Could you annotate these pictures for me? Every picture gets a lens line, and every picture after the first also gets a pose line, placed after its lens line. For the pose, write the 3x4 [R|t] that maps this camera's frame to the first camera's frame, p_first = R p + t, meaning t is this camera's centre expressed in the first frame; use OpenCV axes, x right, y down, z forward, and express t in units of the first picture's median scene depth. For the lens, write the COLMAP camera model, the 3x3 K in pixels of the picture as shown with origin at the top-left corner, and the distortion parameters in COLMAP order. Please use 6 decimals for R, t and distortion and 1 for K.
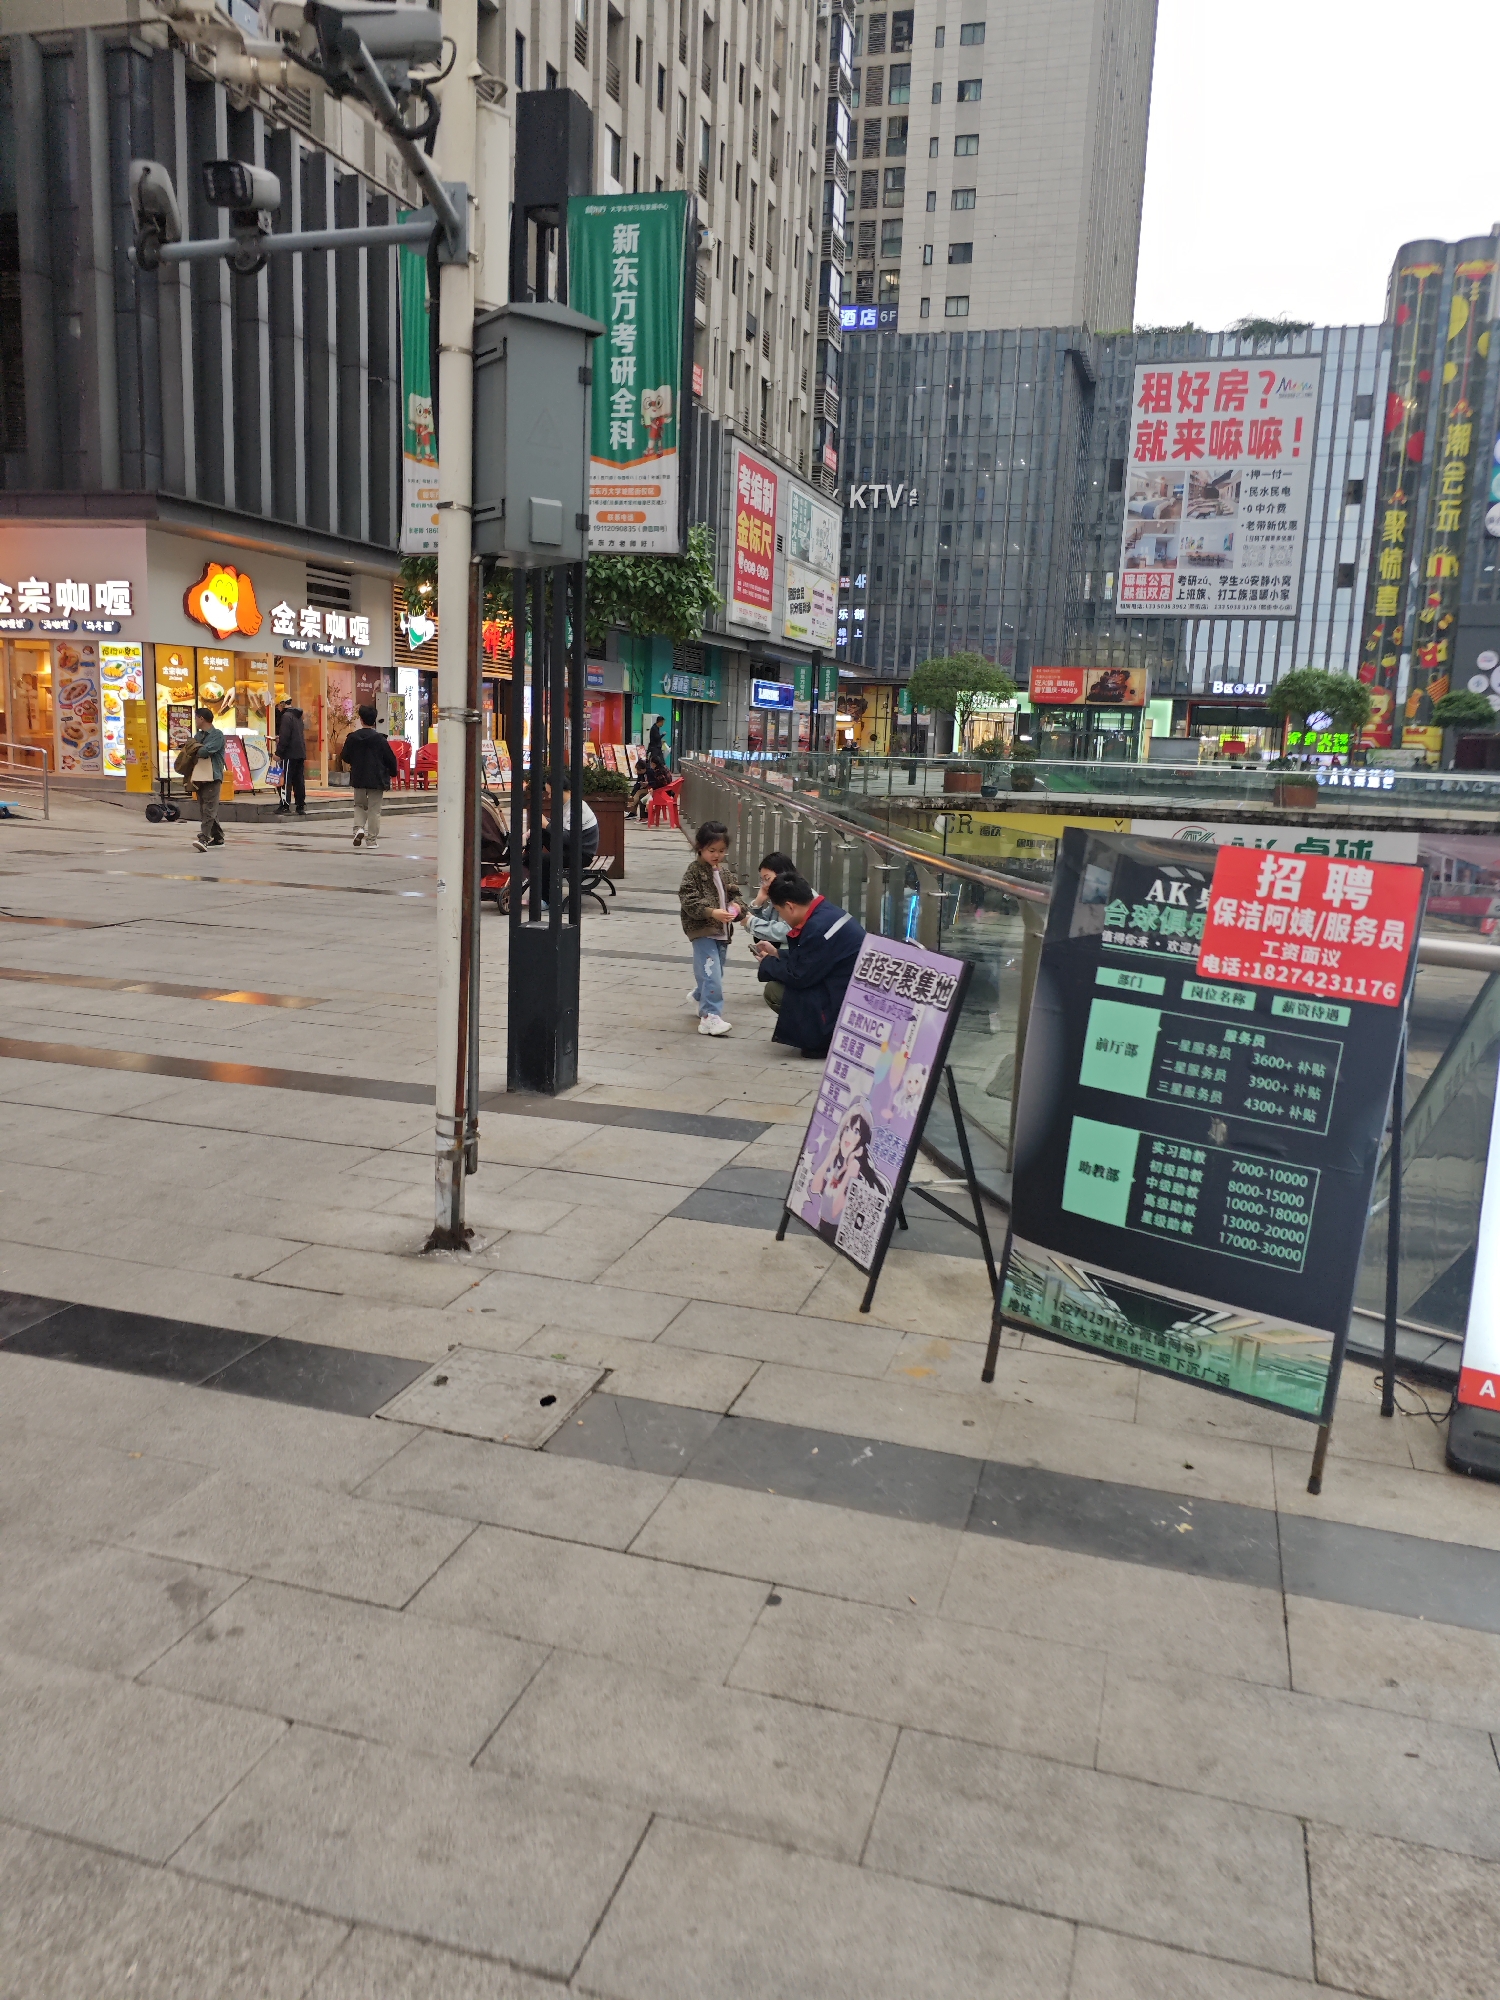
lens RADIAL K [[1461.5, 0, 764.8], [0, 1461.5, 966.1], [0, 0, 1]] dist [0.049721, -0.034814]
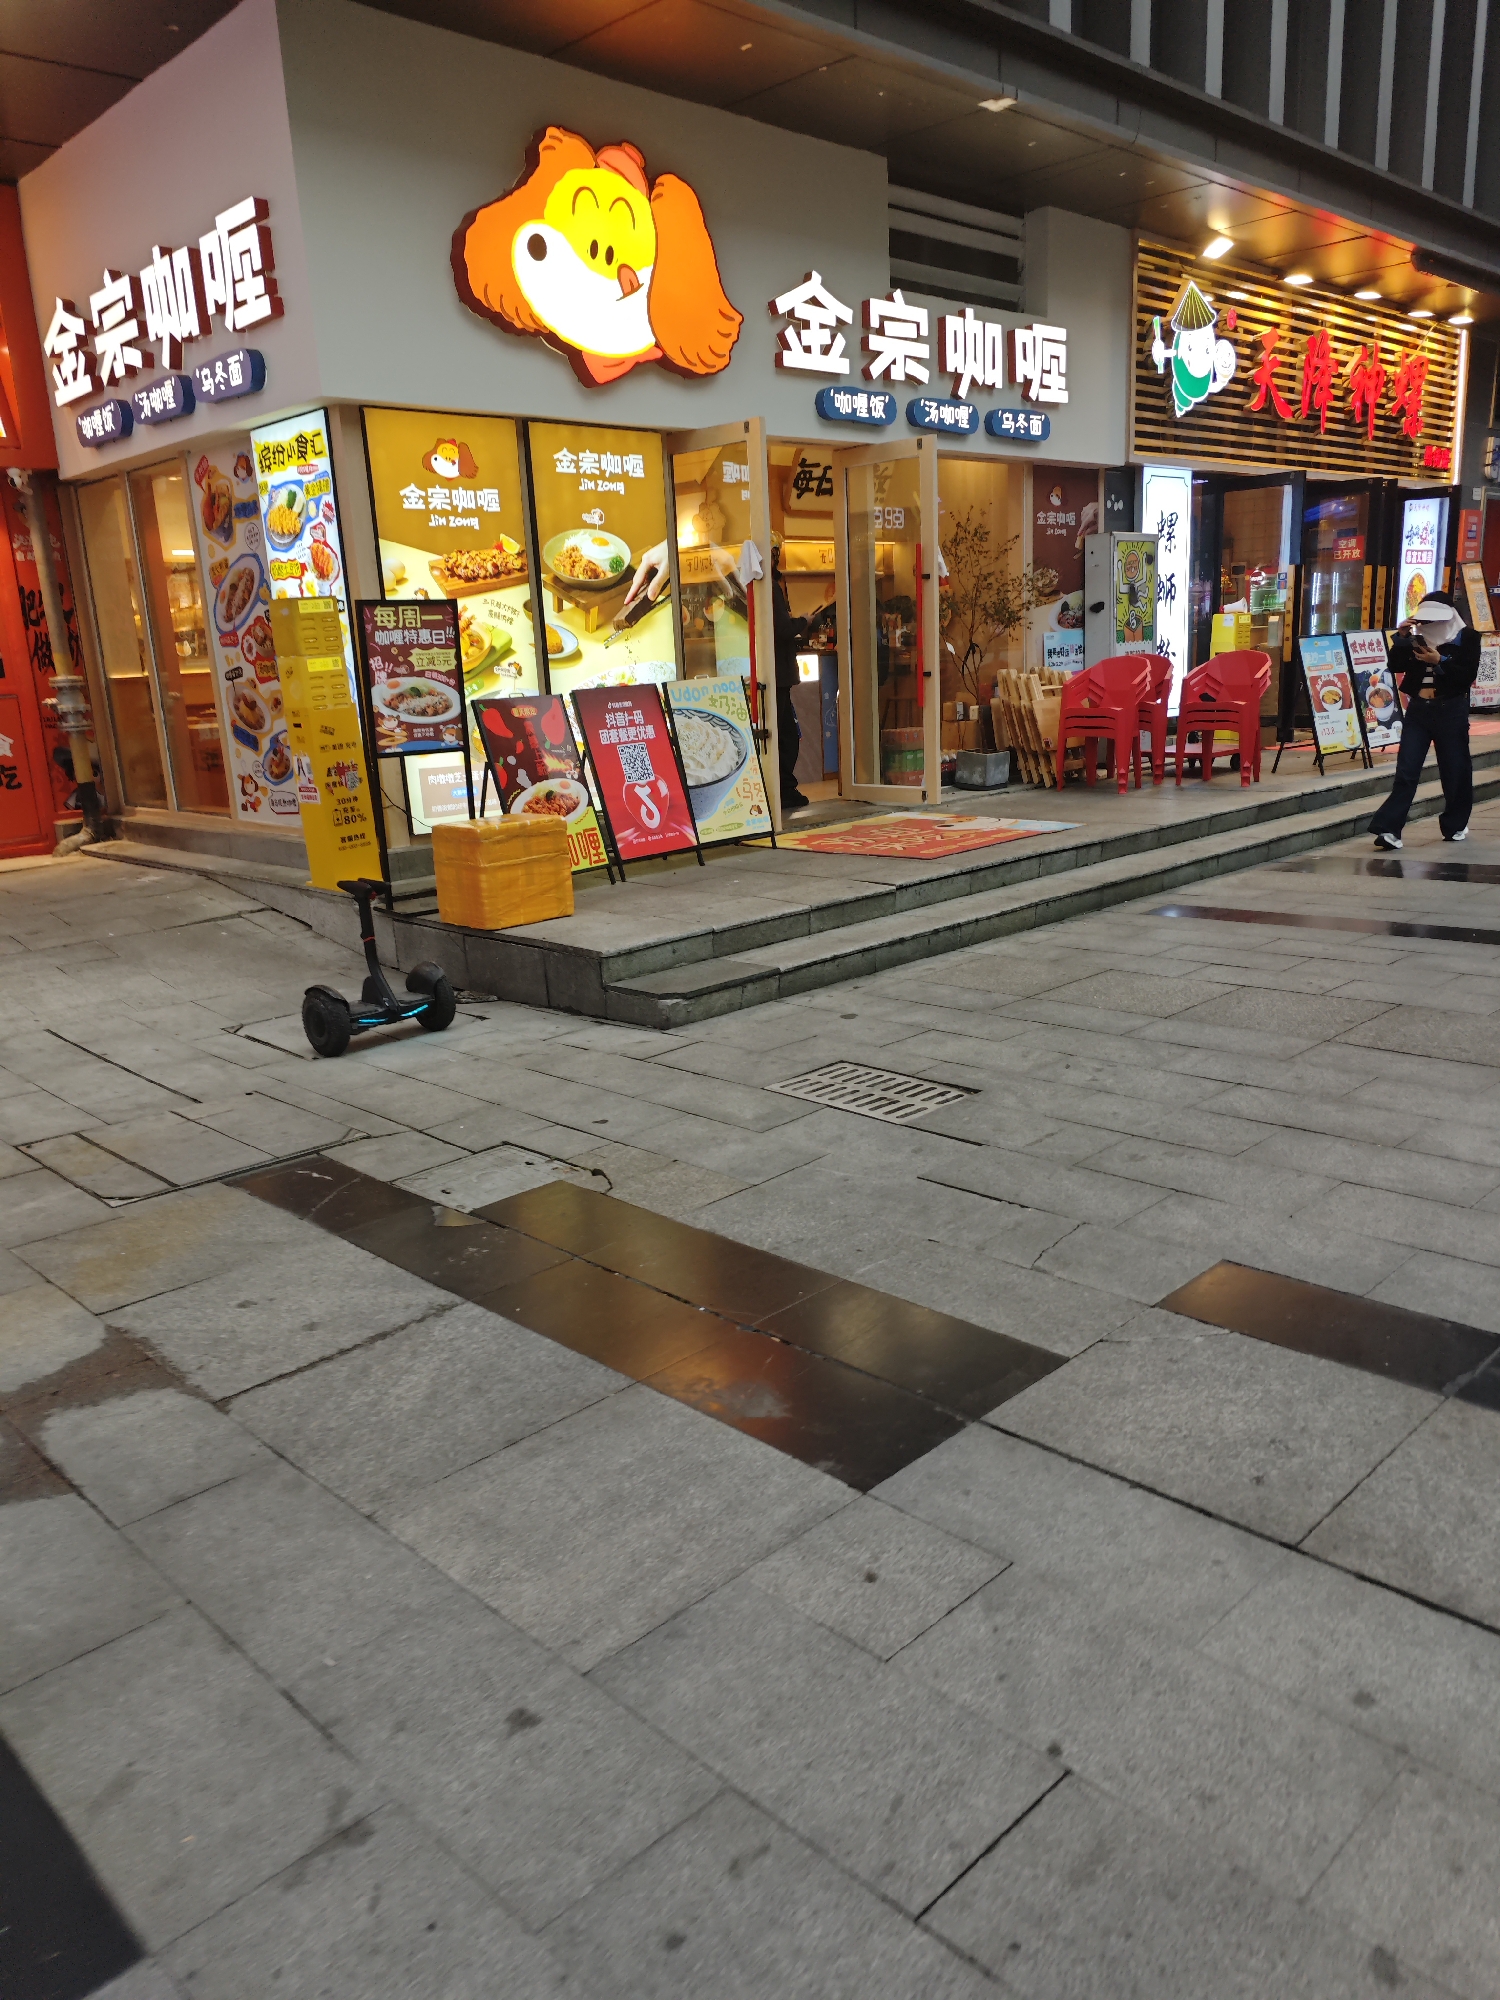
lens RADIAL K [[1461.5, 0, 757.8], [0, 1461.5, 1008.9], [0, 0, 1]] dist [0.049721, -0.034814]
pose [[0.877991, 0.040491, -0.476961, -0.046943], [0.002453, 0.996022, 0.089071, -0.030134], [0.478670, -0.079374, 0.874400, 0.190623]]
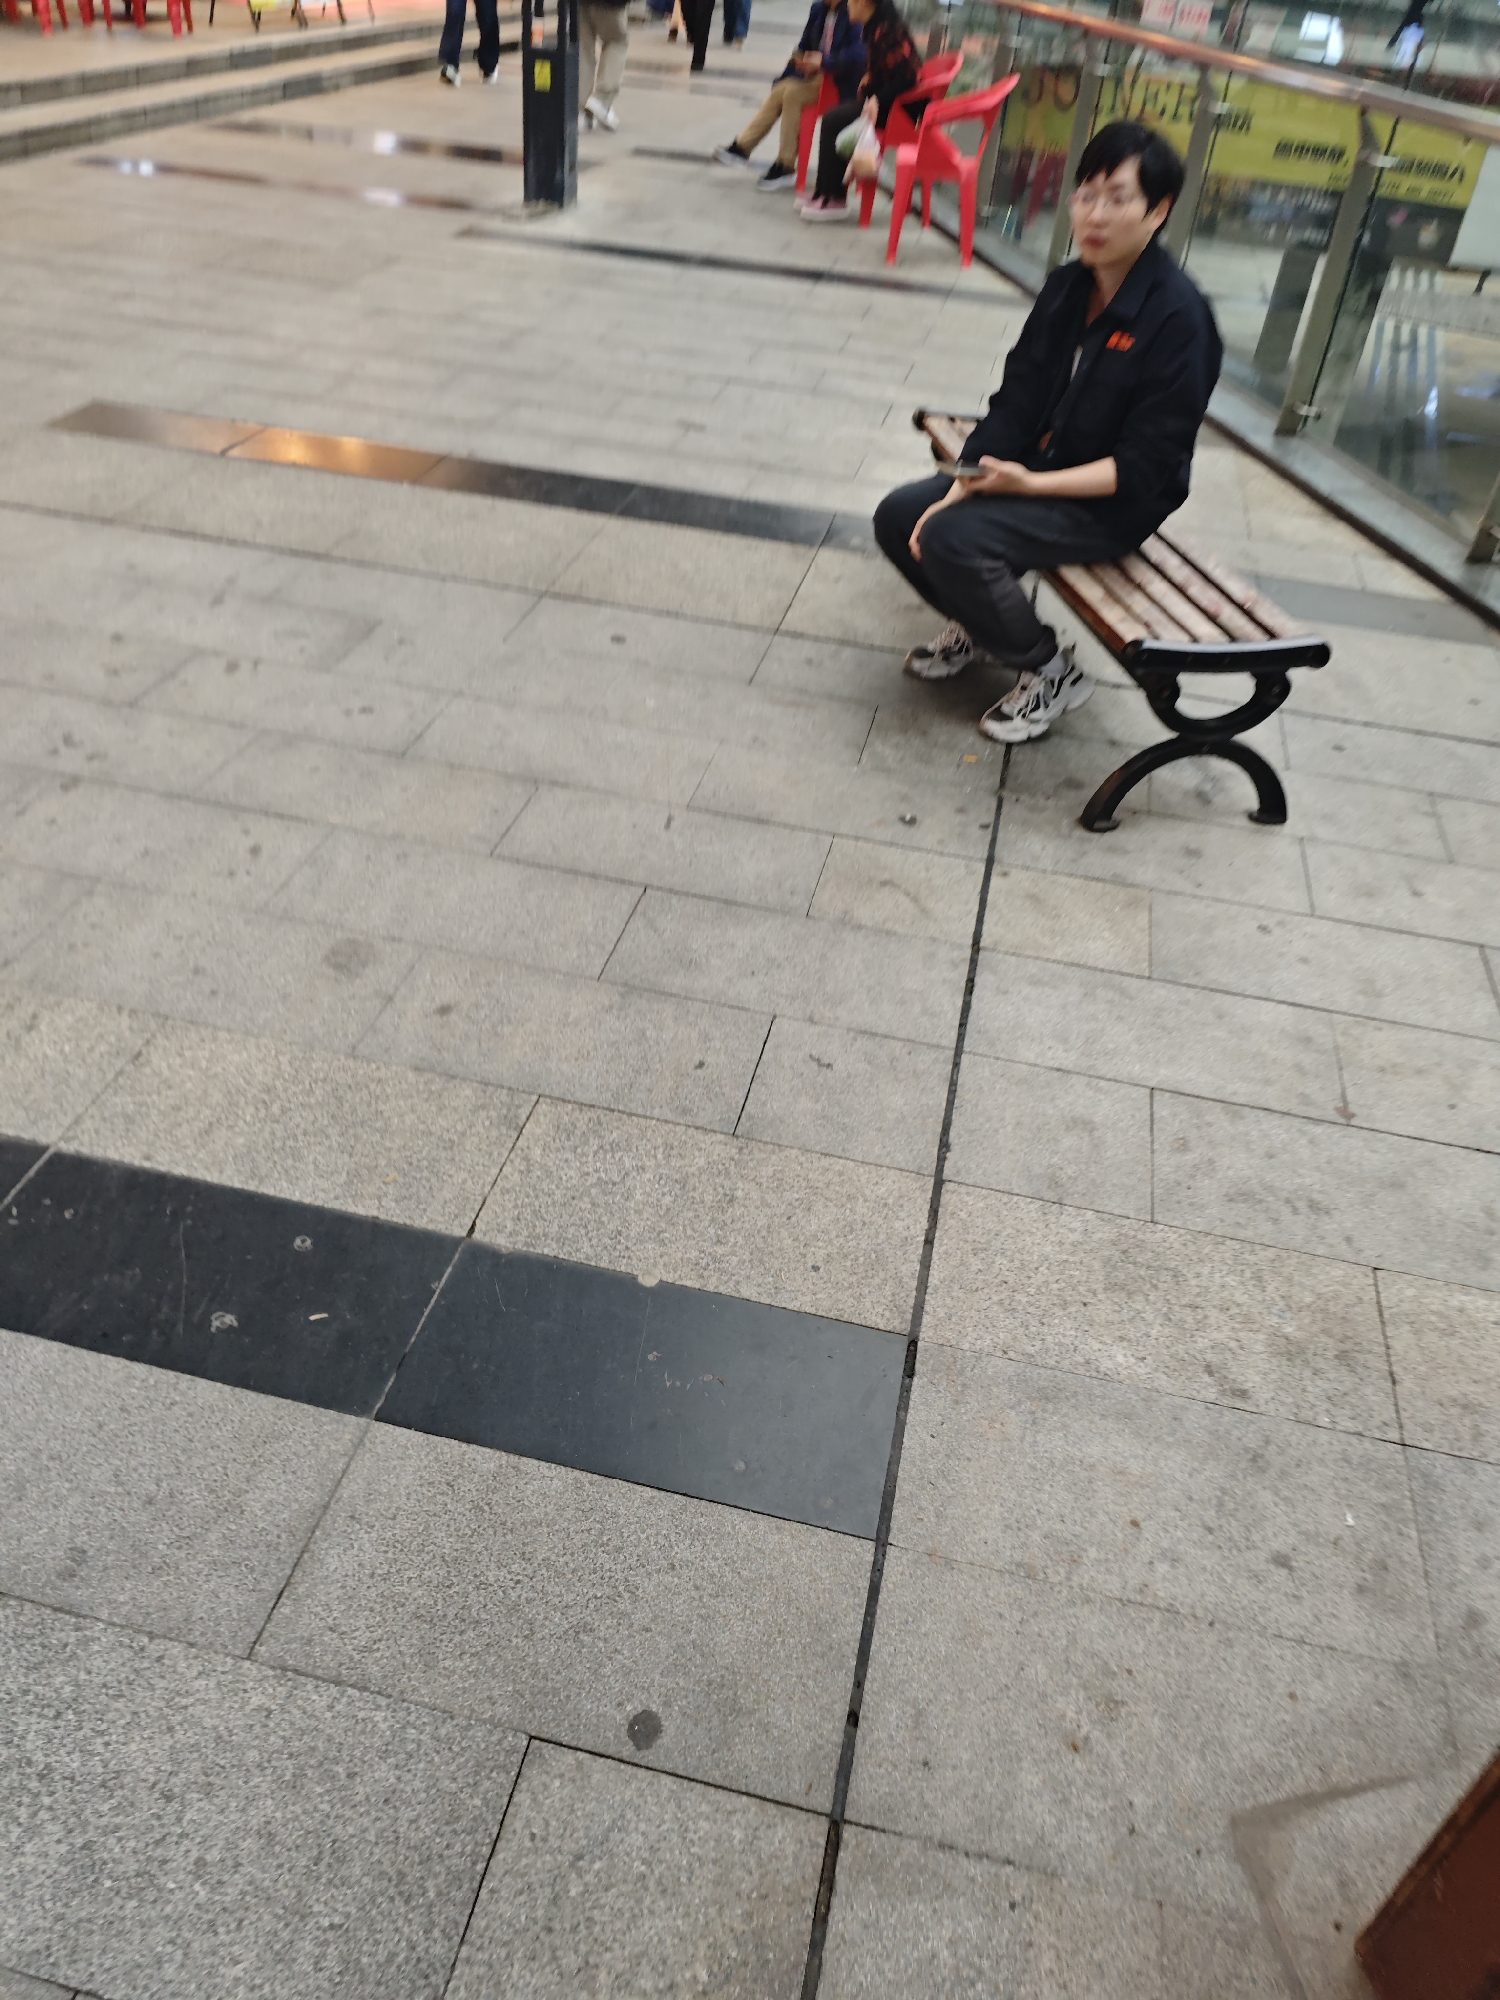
lens RADIAL K [[1461.5, 0, 742.4], [0, 1461.5, 996.5], [0, 0, 1]] dist [0.049721, -0.034814]
pose [[0.996348, -0.009105, 0.084899, -0.035796], [-0.032294, 0.880260, 0.473391, -0.027565], [-0.079044, -0.474404, 0.876751, 0.170163]]
